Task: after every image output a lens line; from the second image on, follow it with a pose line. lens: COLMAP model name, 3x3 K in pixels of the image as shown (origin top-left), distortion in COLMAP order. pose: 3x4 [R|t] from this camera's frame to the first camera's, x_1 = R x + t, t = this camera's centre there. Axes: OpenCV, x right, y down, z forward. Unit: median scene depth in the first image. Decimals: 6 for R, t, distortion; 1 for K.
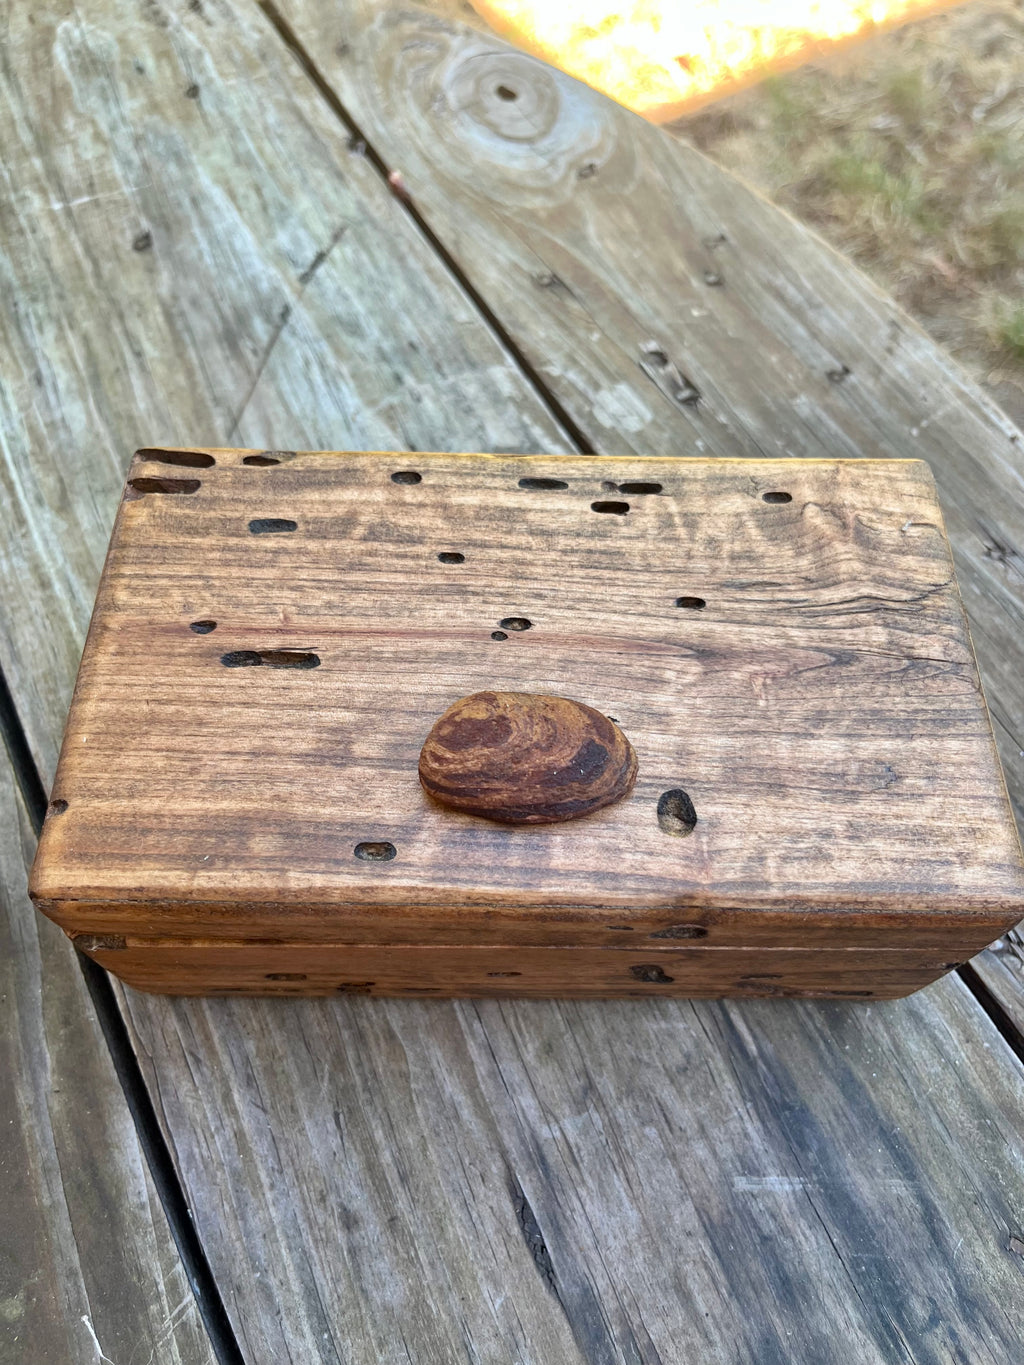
lens RADIAL K [[1083.5, 0, 516.1], [0, 1083.5, 694.9], [0, 0, 1]] dist [0.016249, -0.042284]
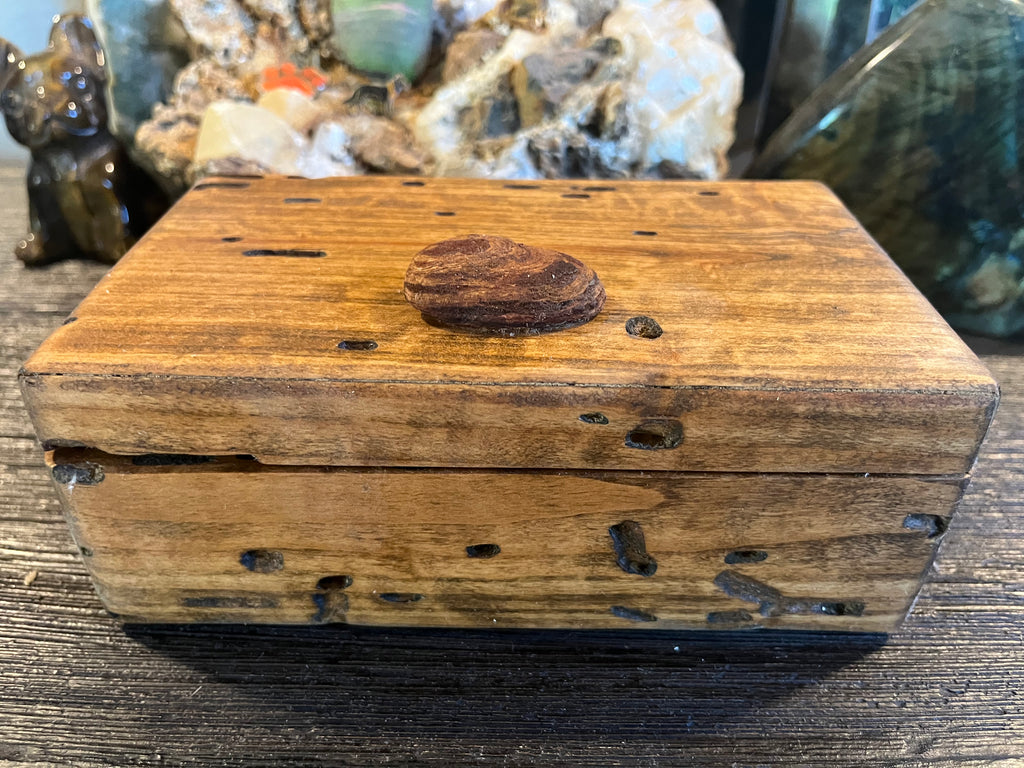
lens RADIAL K [[812.8, 0, 514.4], [0, 812.8, 391.9], [0, 0, 1]] dist [0.016249, -0.042284]
pose [[0.999973, -0.002704, -0.006775, 0.024442], [-0.000694, 0.889273, -0.457377, 0.499972], [0.007261, 0.457369, 0.889247, 0.296263]]
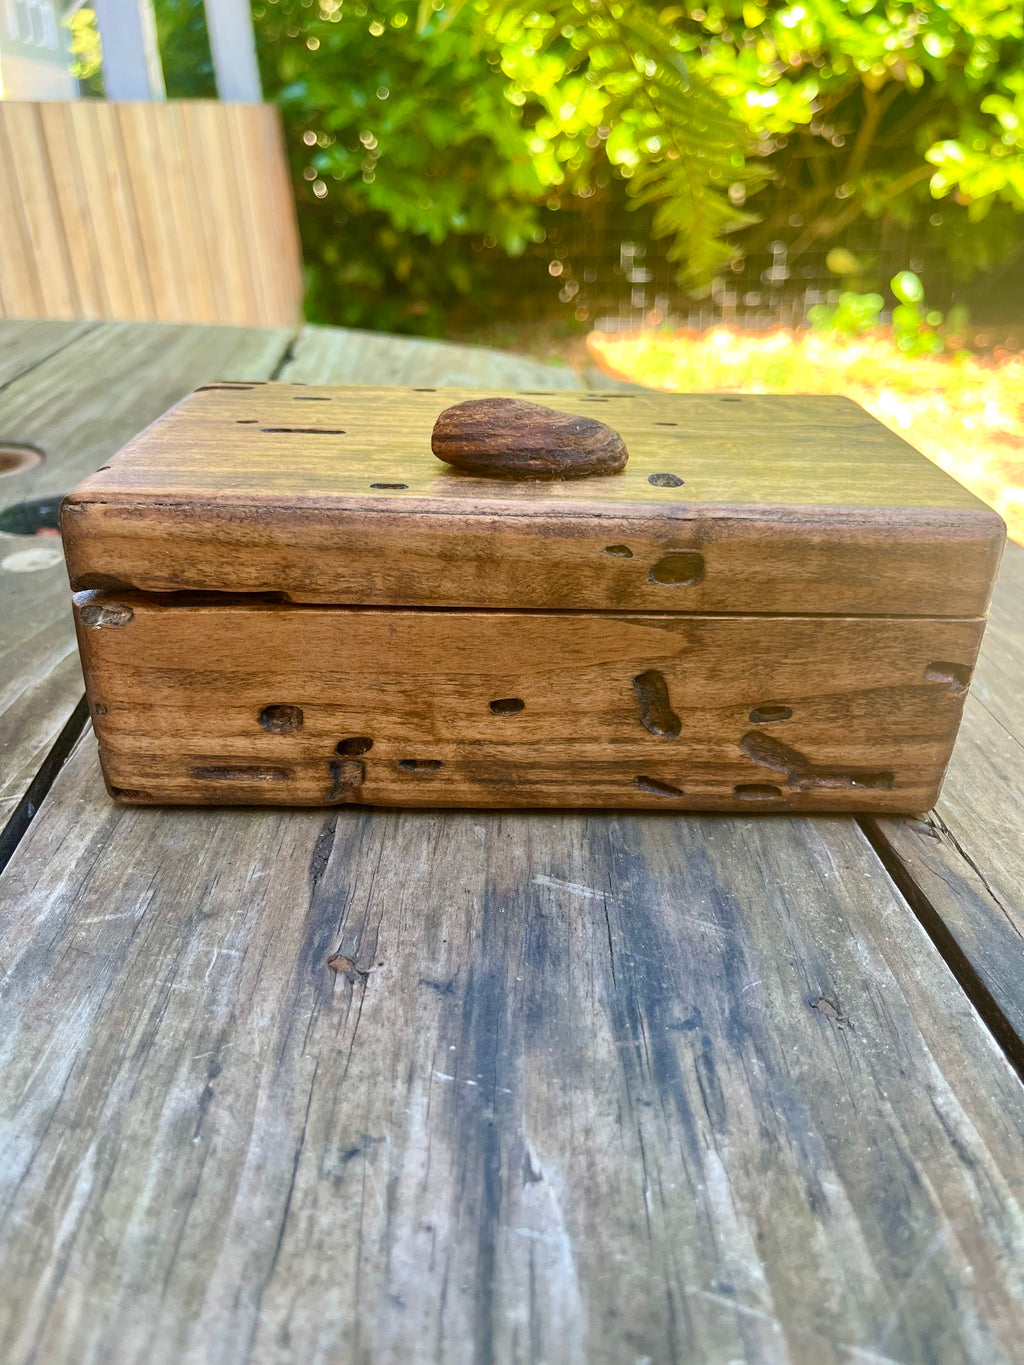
lens RADIAL K [[1083.5, 0, 516.6], [0, 1083.5, 694.5], [0, 0, 1]] dist [0.016249, -0.042284]
pose [[0.999891, -0.000222, 0.014734, -0.017462], [0.008252, 0.836841, -0.547385, 0.837443], [-0.012208, 0.547447, 0.836752, 0.190738]]
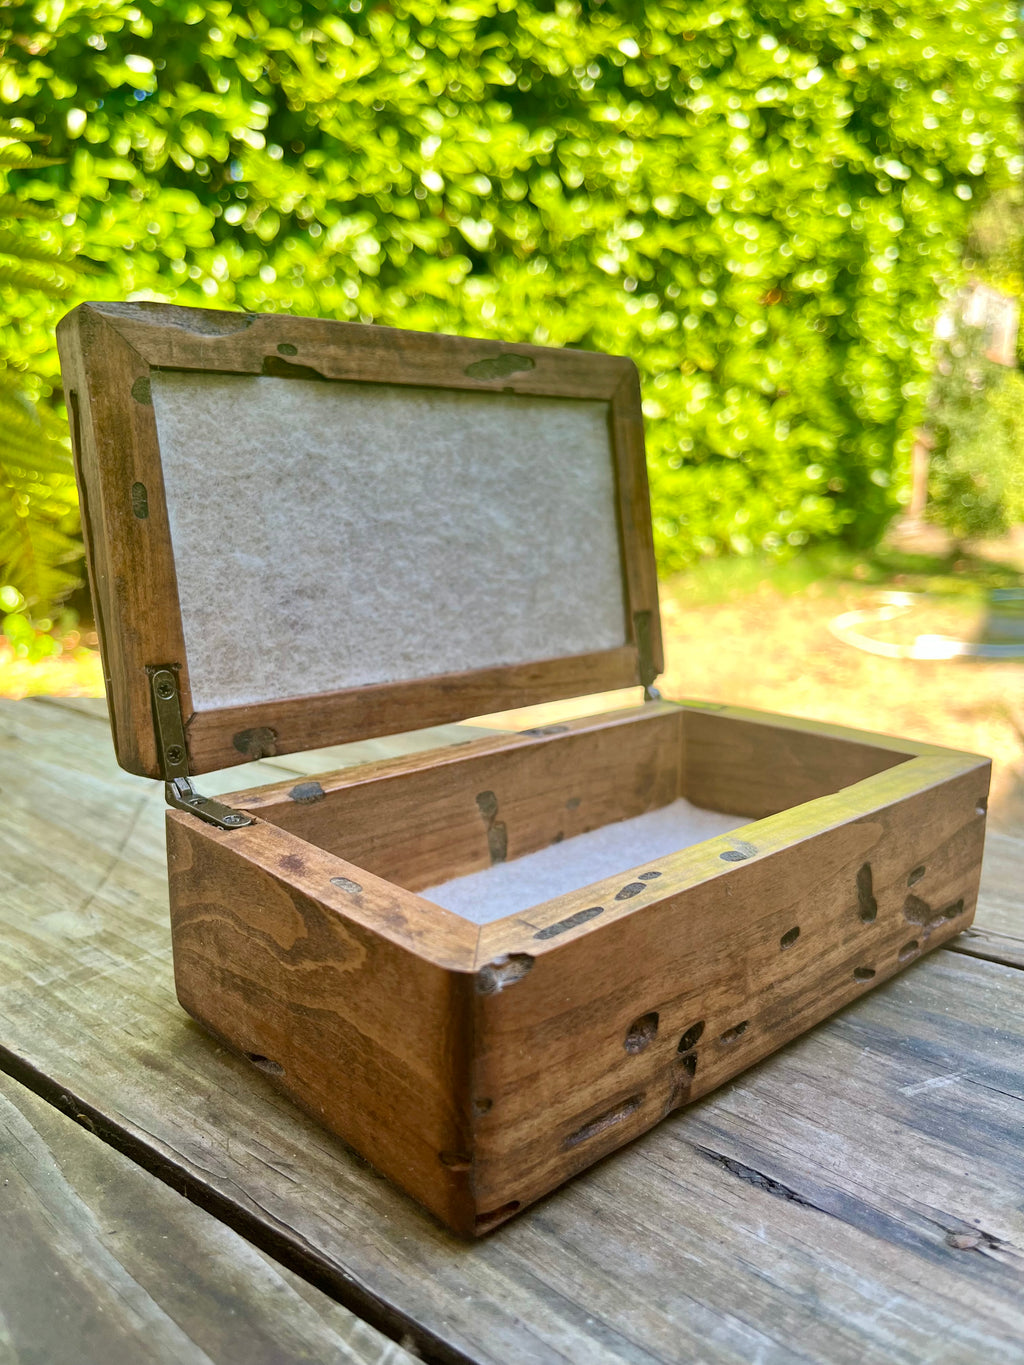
lens RADIAL K [[1083.5, 0, 535.4], [0, 1083.5, 684.7], [0, 0, 1]] dist [0.016249, -0.042284]
pose [[0.718892, -0.146973, 0.679406, -0.865512], [0.614601, 0.591008, -0.522470, 0.528031], [-0.324745, 0.793164, 0.515201, 0.415586]]
